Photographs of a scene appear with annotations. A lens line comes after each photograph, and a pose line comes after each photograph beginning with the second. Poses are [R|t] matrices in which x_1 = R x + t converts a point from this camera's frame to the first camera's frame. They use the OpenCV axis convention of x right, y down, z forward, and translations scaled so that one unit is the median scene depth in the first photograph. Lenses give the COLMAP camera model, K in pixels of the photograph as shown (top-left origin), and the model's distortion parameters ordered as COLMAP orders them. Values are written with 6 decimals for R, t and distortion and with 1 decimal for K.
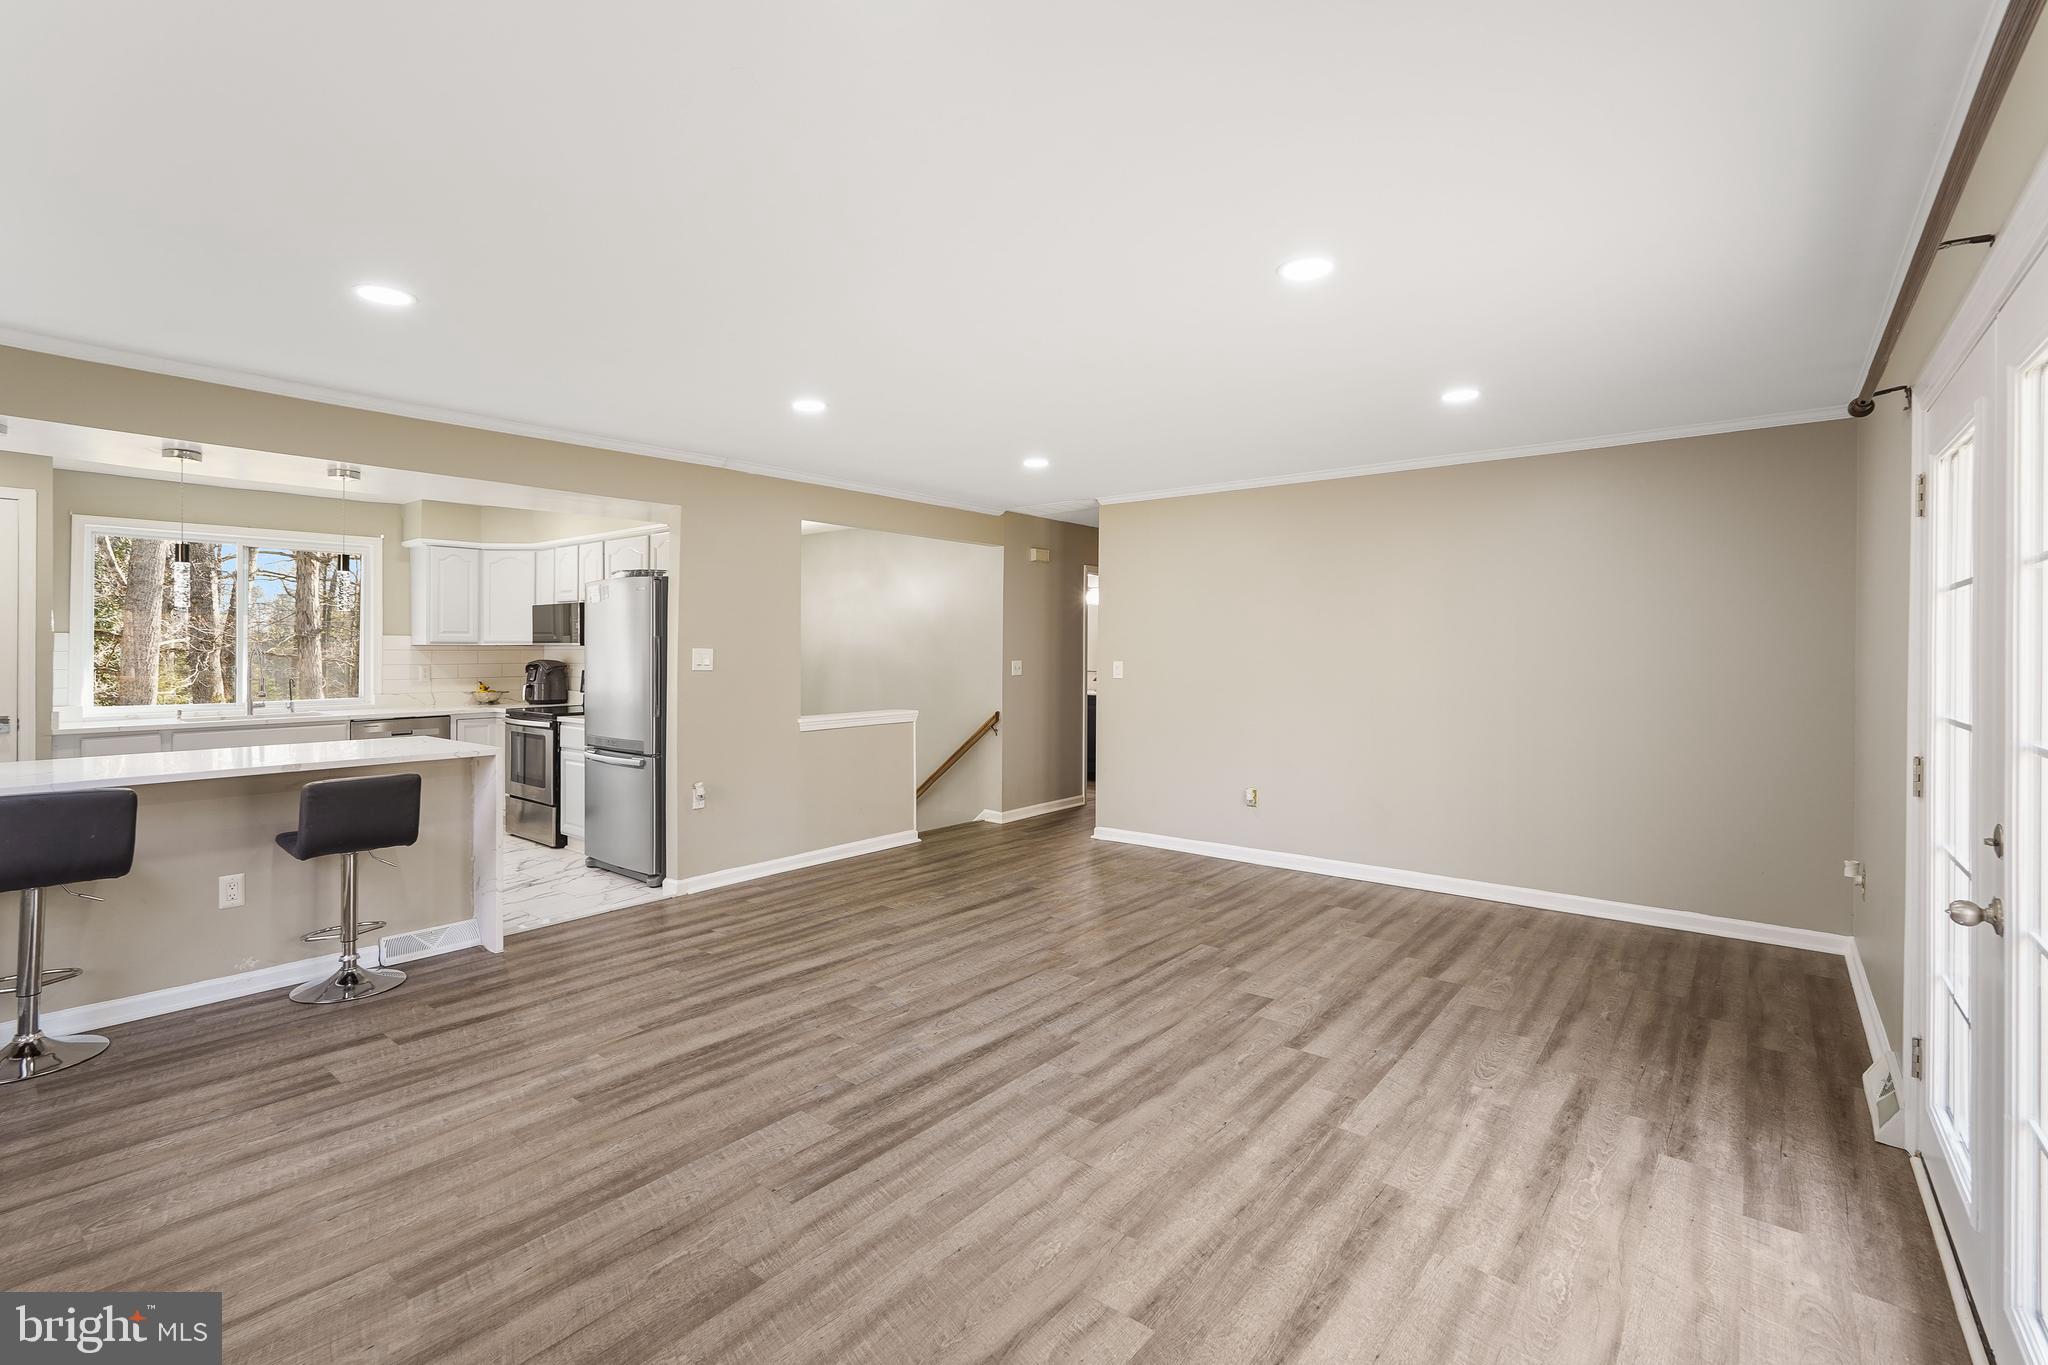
lens RADIAL K [[912.2, 0, 1011.4], [0, 912.2, 659.2], [0, 0, 1]] dist [-0.012809, 0.005084]
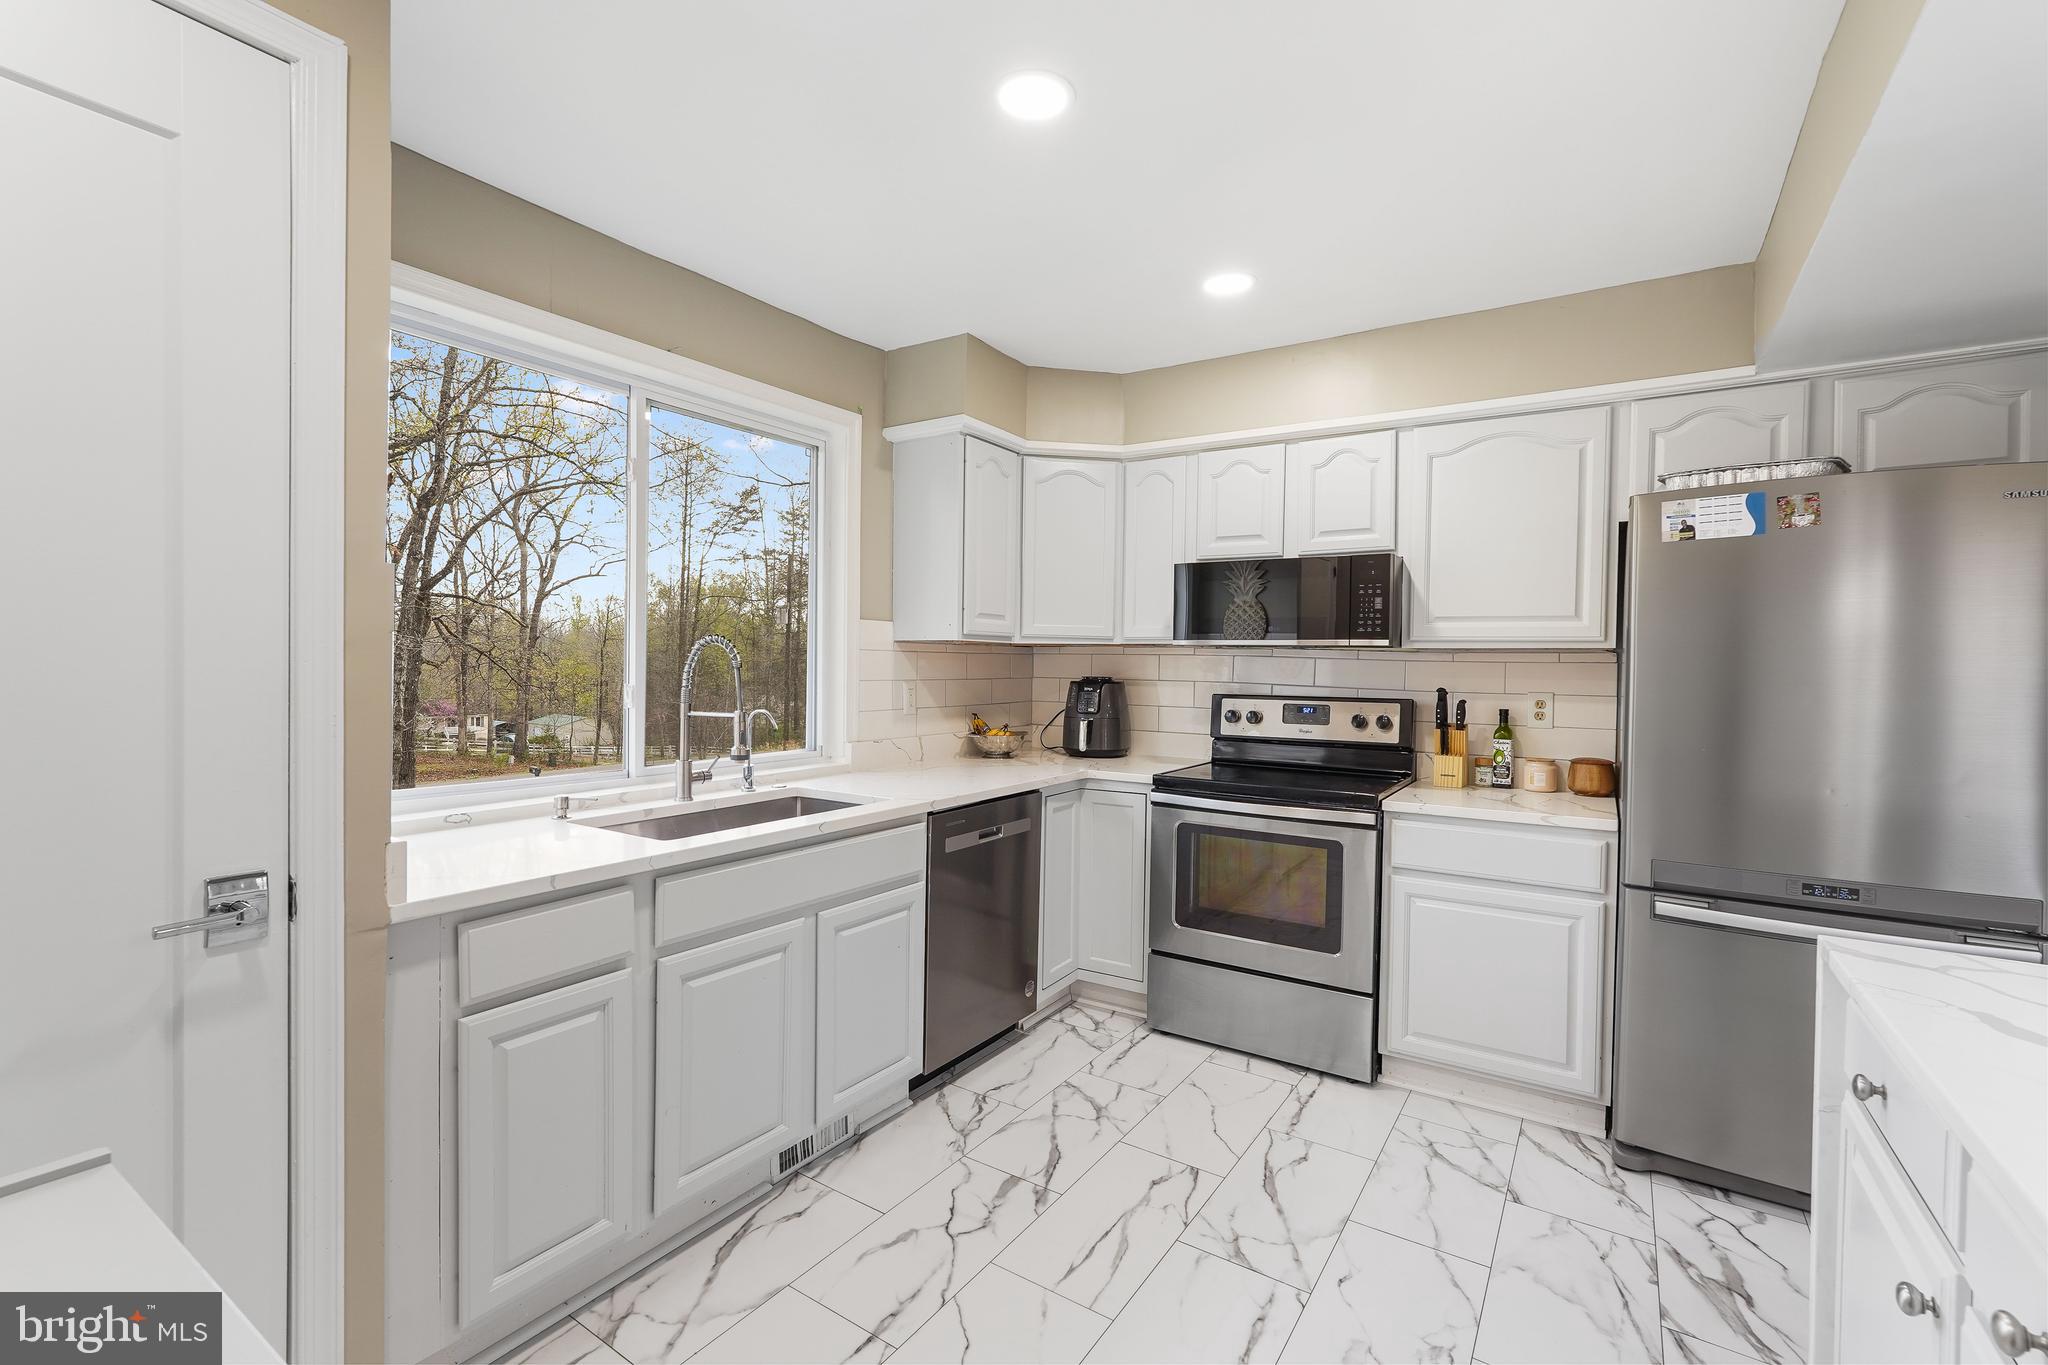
lens RADIAL K [[912.2, 0, 1010.3], [0, 912.2, 680.5], [0, 0, 1]] dist [-0.012809, 0.005084]
pose [[0.993817, 0.010445, 0.110534, -1.465705], [-0.011968, 0.999842, 0.013125, -0.001742], [-0.110380, -0.014367, 0.993786, 1.126788]]
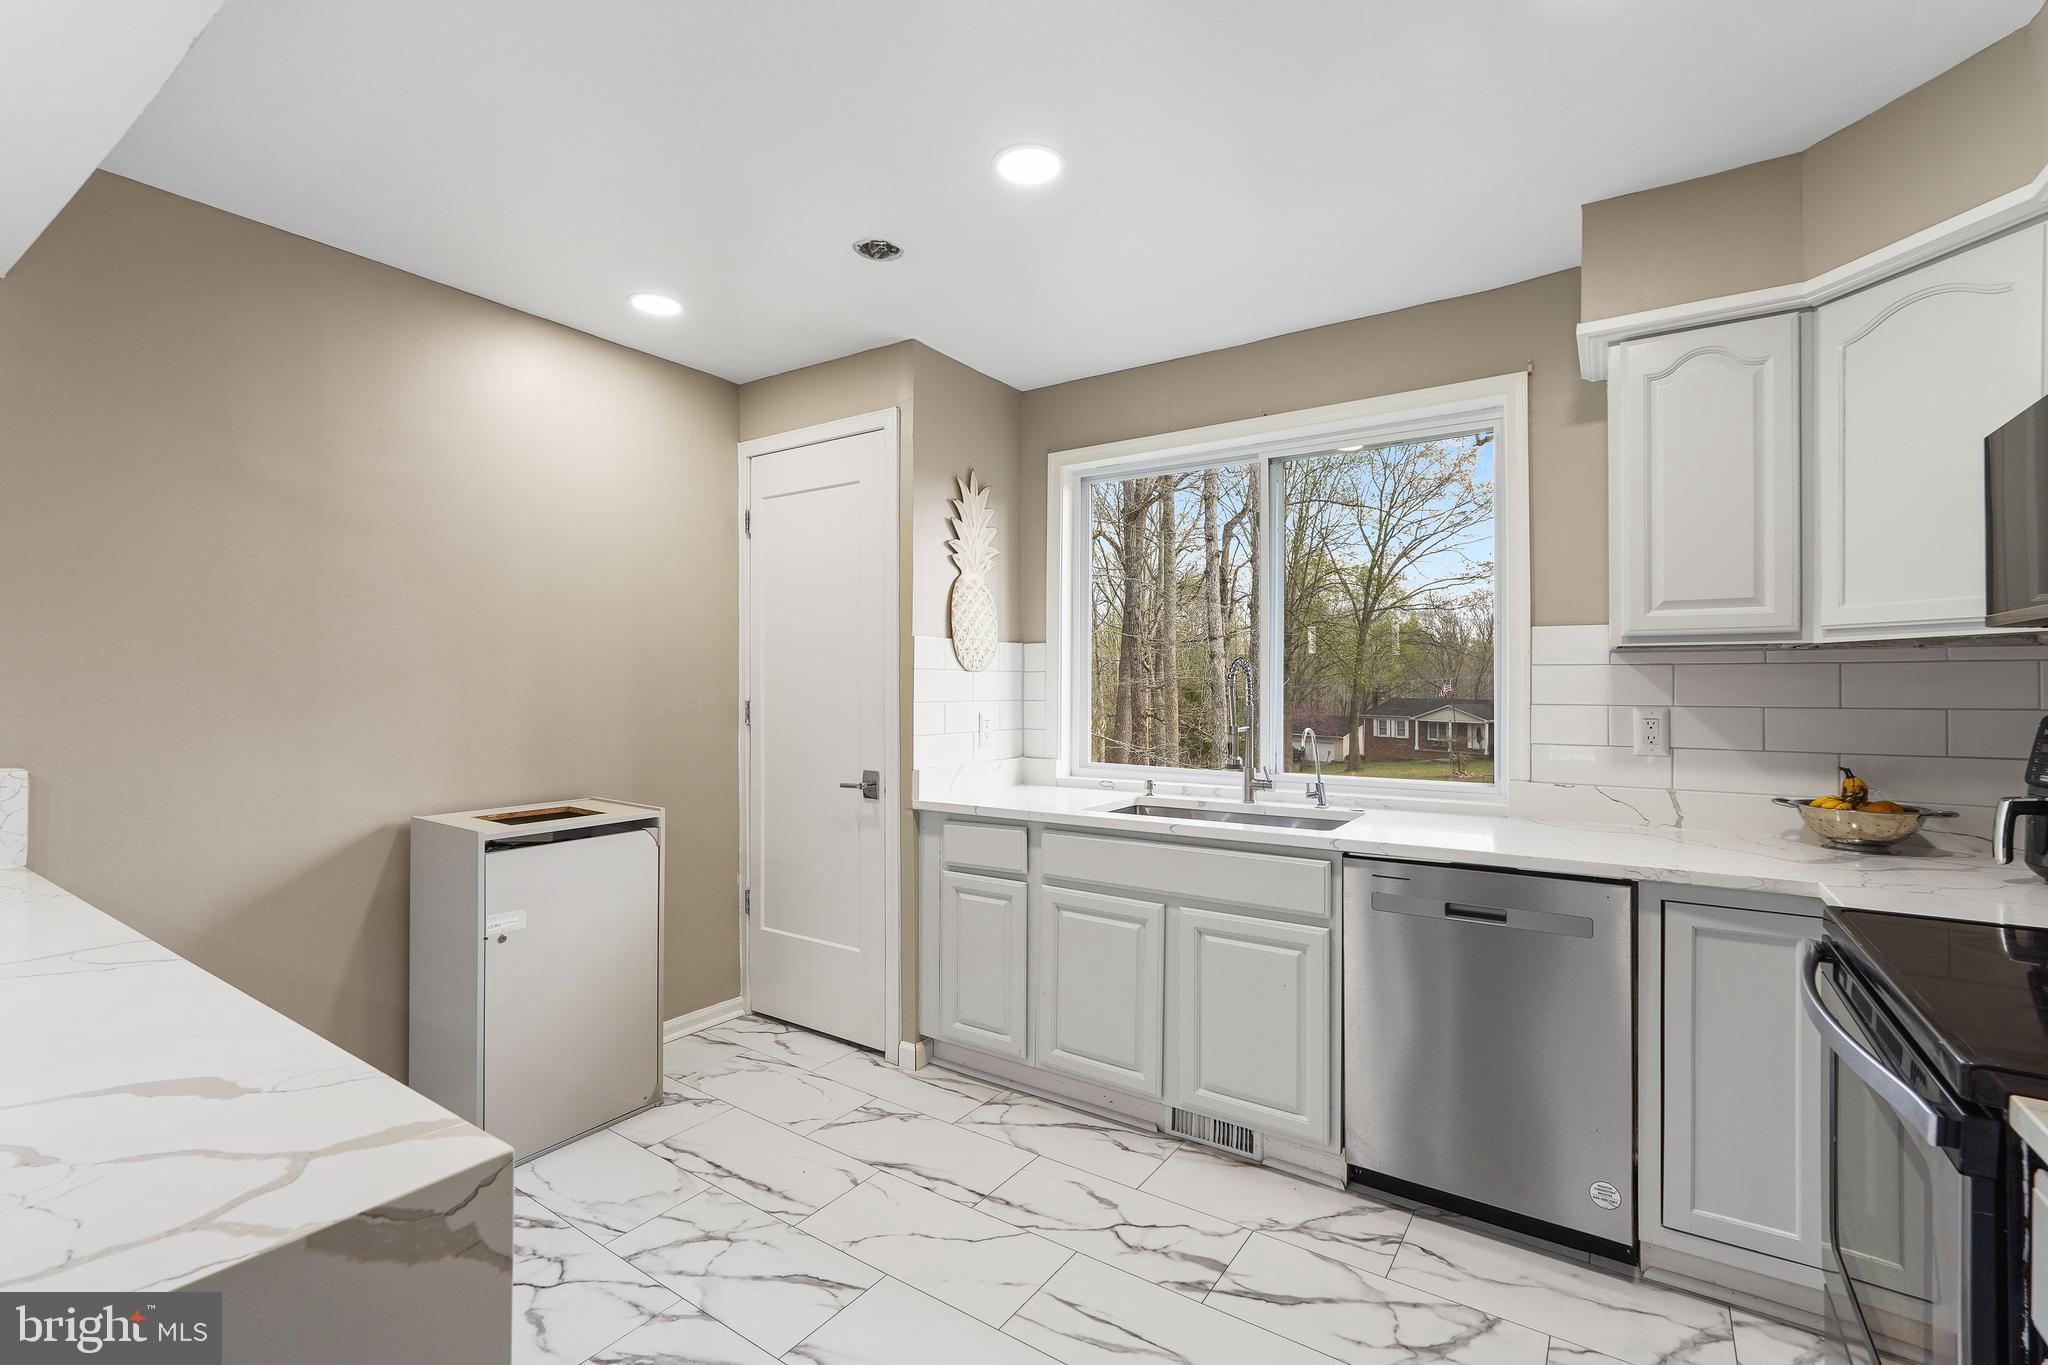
lens RADIAL K [[912.2, 0, 1022.8], [0, 912.2, 682.4], [0, 0, 1]] dist [-0.012809, 0.005084]
pose [[0.088718, -0.003700, -0.996050, -0.735657], [-0.009128, 0.999948, -0.004528, 0.002003], [0.996015, 0.009494, 0.088679, 1.660380]]
